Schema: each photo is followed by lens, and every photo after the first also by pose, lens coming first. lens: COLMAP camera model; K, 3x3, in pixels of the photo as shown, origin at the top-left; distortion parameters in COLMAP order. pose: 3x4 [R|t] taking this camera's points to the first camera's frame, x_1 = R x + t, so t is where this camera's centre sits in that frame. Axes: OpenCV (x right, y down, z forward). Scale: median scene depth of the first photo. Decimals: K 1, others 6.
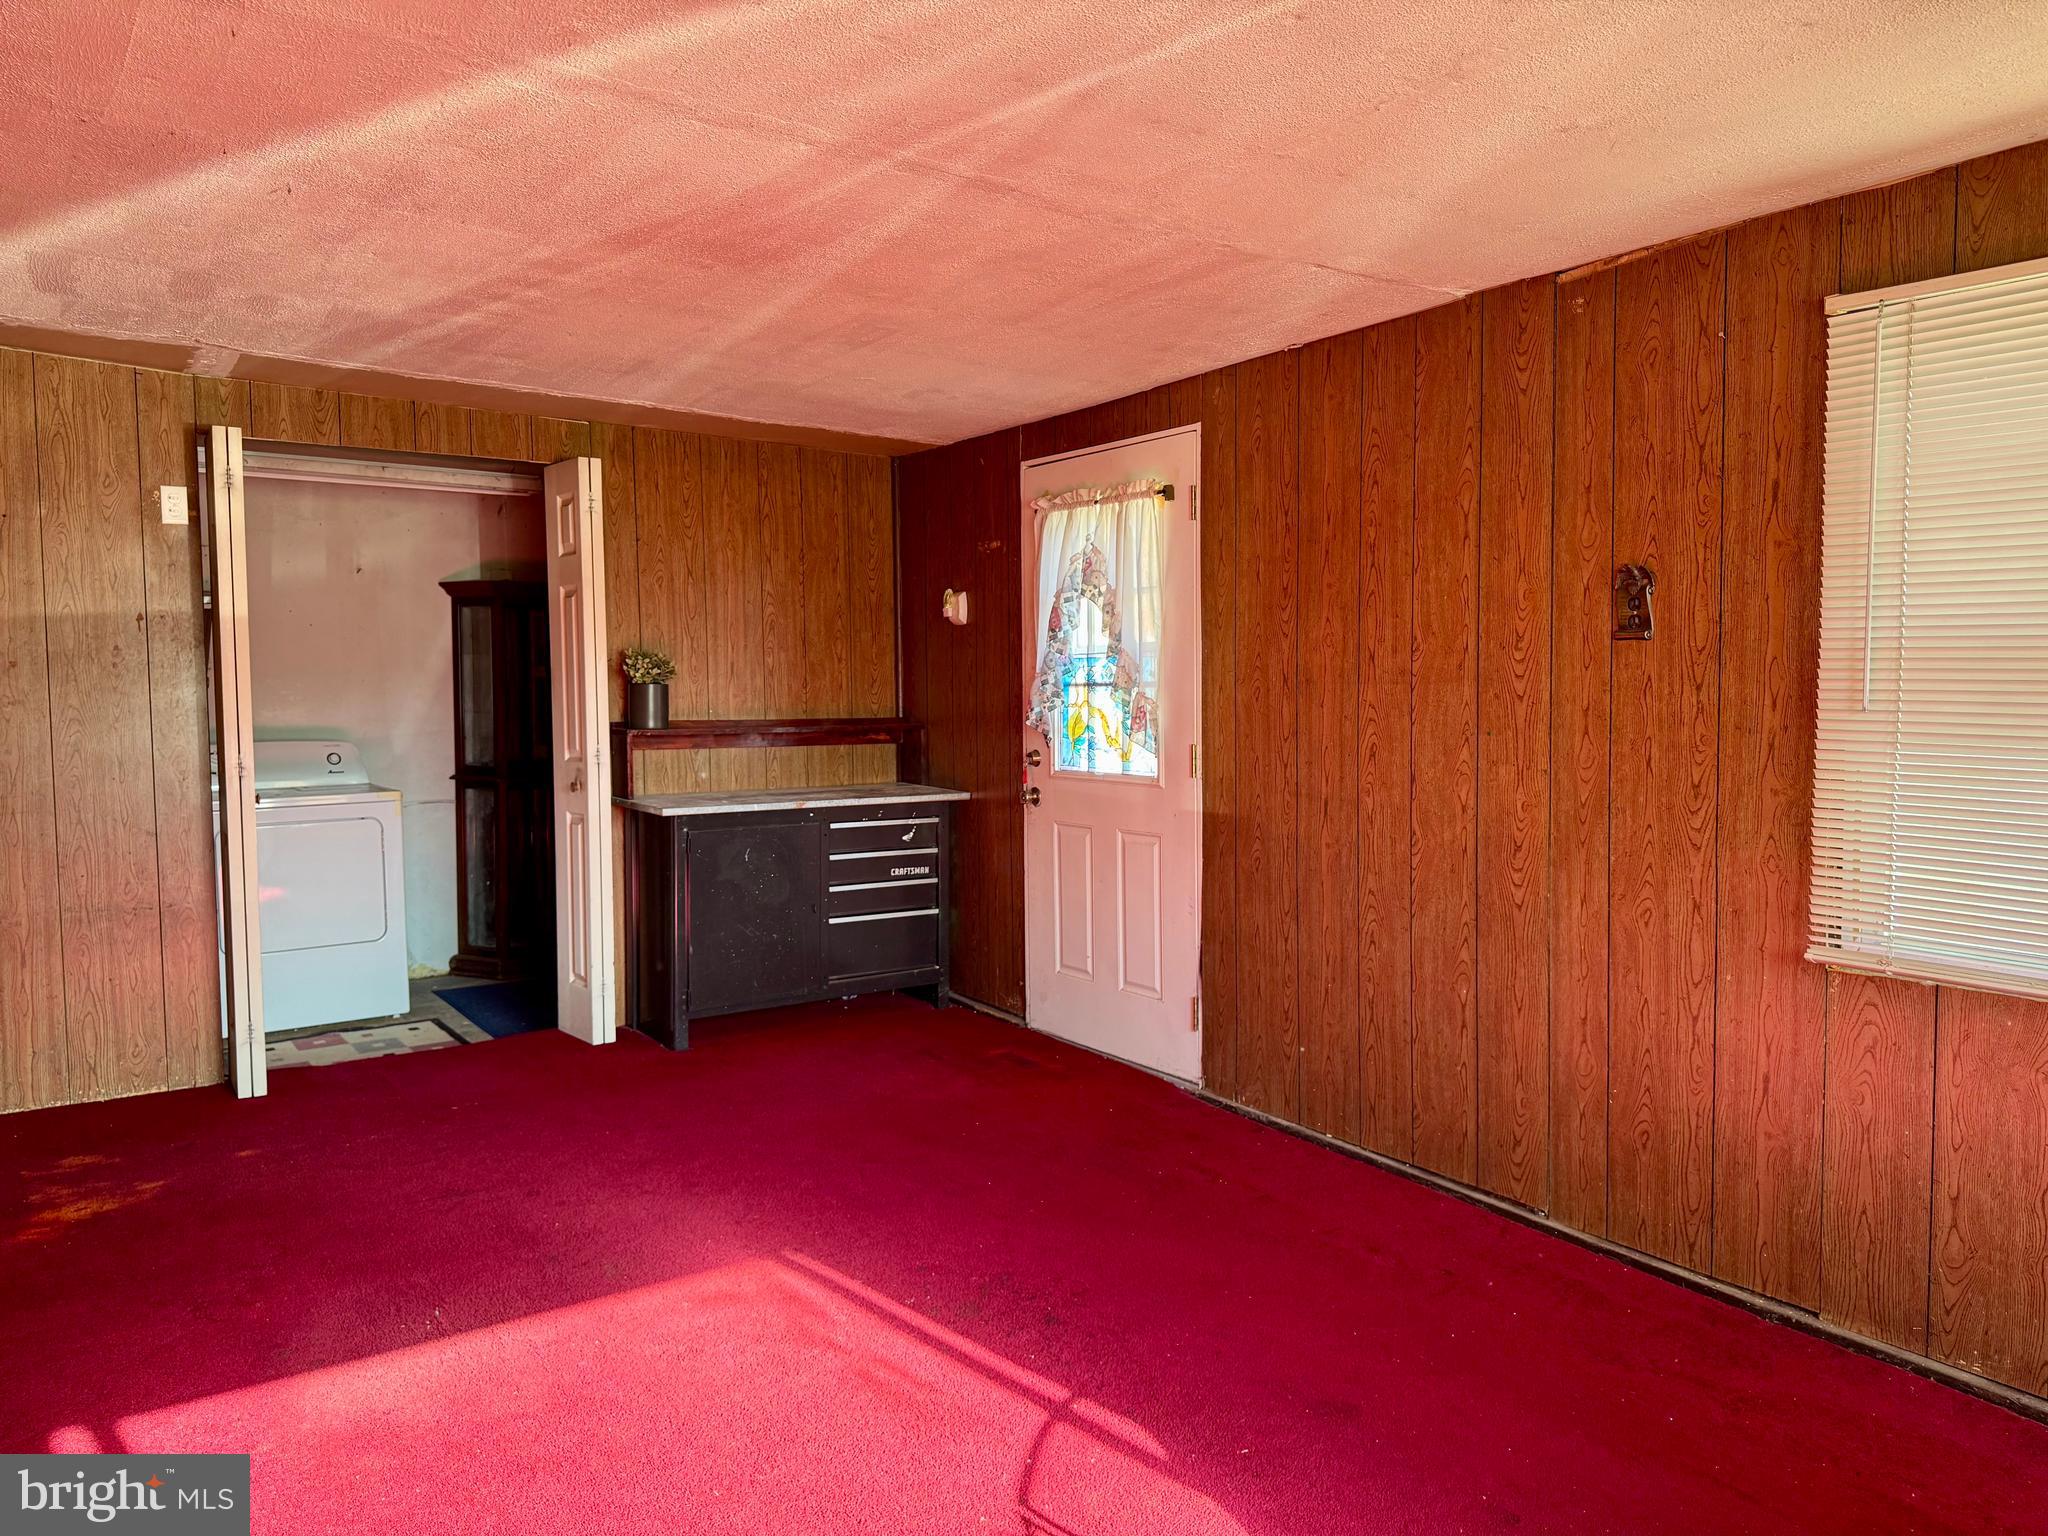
lens RADIAL K [[1432.4, 0, 1027.0], [0, 1432.4, 770.4], [0, 0, 1]] dist [0.088593, -0.134115]
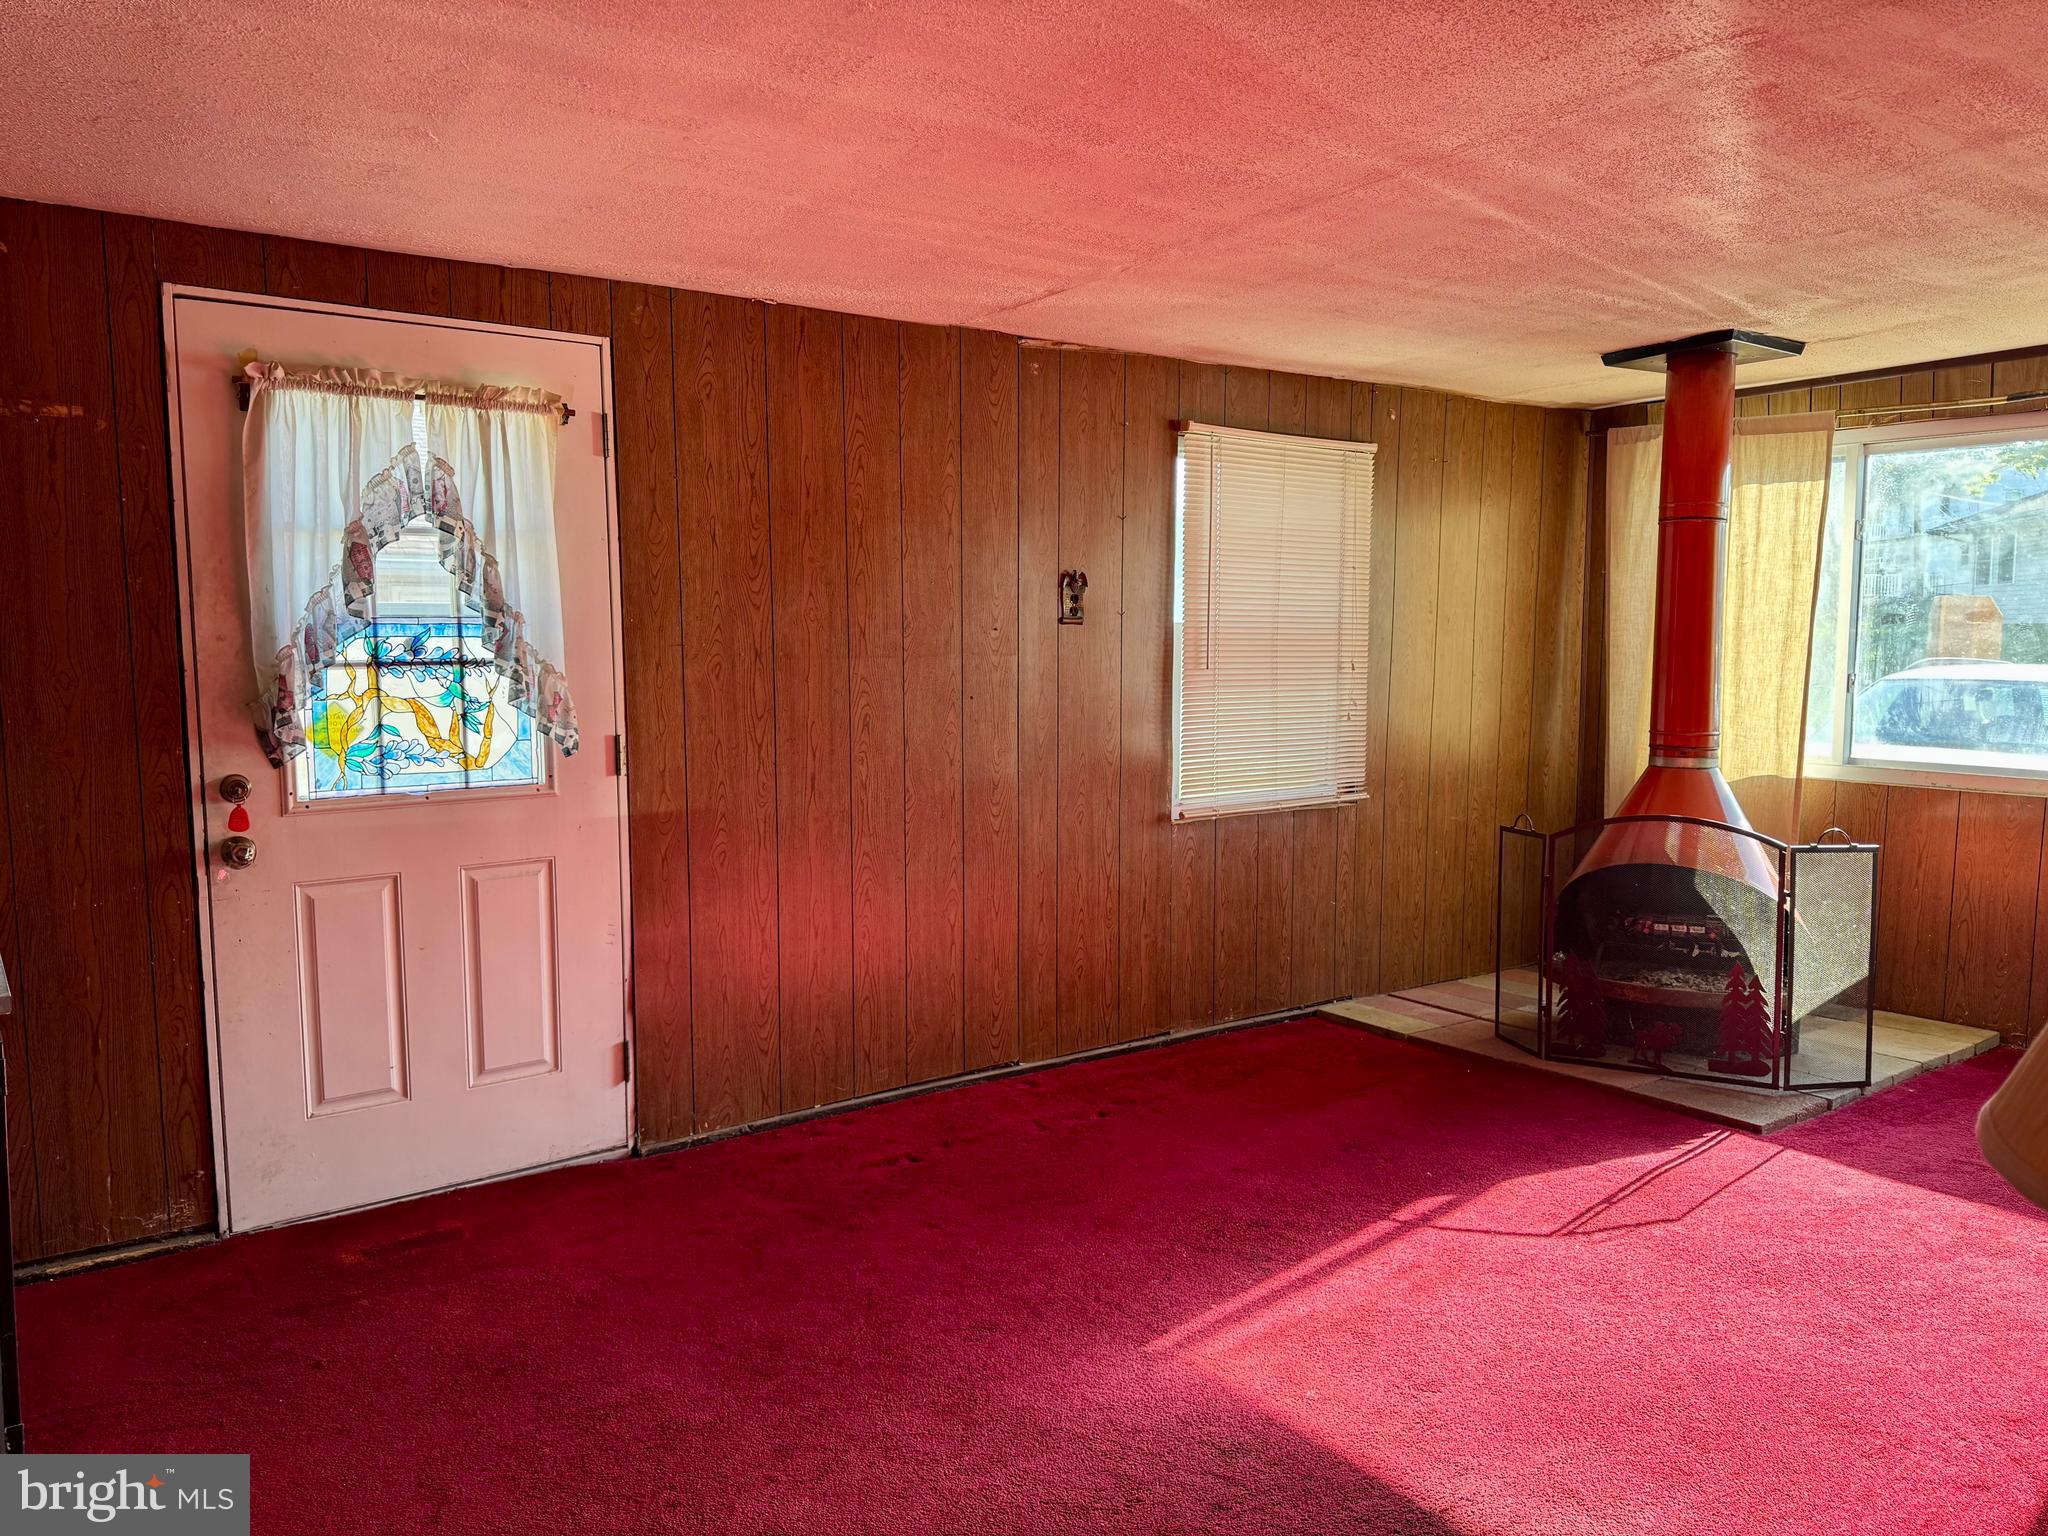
lens RADIAL K [[1426.3, 0, 1024.0], [0, 1426.3, 768.0], [0, 0, 1]] dist [0.153193, -0.222436]
pose [[-0.027627, -0.088155, 0.995724, -0.837554], [0.067836, 0.993642, 0.089853, -0.067643], [-0.997314, 0.070028, -0.021471, 0.927733]]
